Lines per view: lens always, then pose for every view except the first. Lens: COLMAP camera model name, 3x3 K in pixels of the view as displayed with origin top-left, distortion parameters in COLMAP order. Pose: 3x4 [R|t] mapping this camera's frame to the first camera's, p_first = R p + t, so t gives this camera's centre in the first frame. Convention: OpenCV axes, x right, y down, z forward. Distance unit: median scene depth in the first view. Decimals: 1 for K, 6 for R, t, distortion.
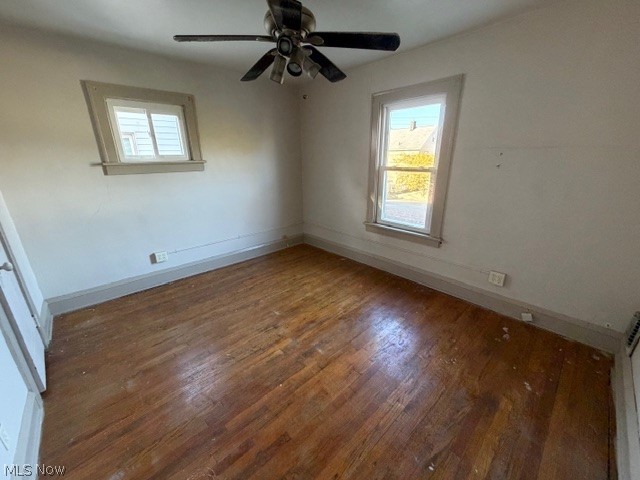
lens RADIAL K [[257.3, 0, 320.0], [0, 257.3, 240.0], [0, 0, 1]] dist [-0.000039, 0.000037]
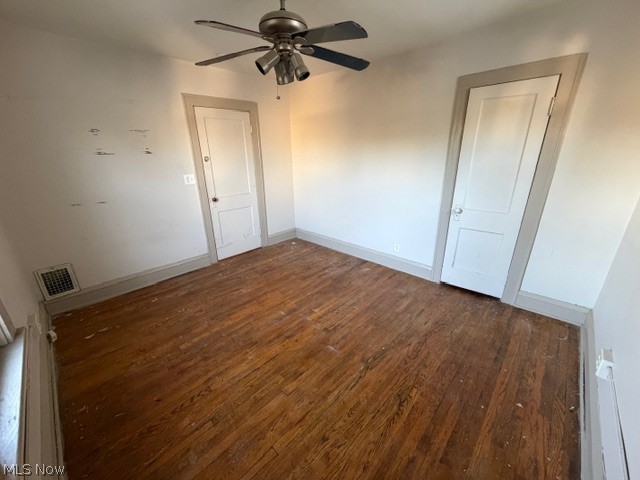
lens RADIAL K [[257.3, 0, 320.0], [0, 257.3, 240.0], [0, 0, 1]] dist [-0.000039, 0.000037]
pose [[-0.997829, 0.042599, -0.050224, -0.122791], [0.003052, 0.791720, 0.610876, -0.559513], [0.065786, 0.609397, -0.790131, 1.670785]]
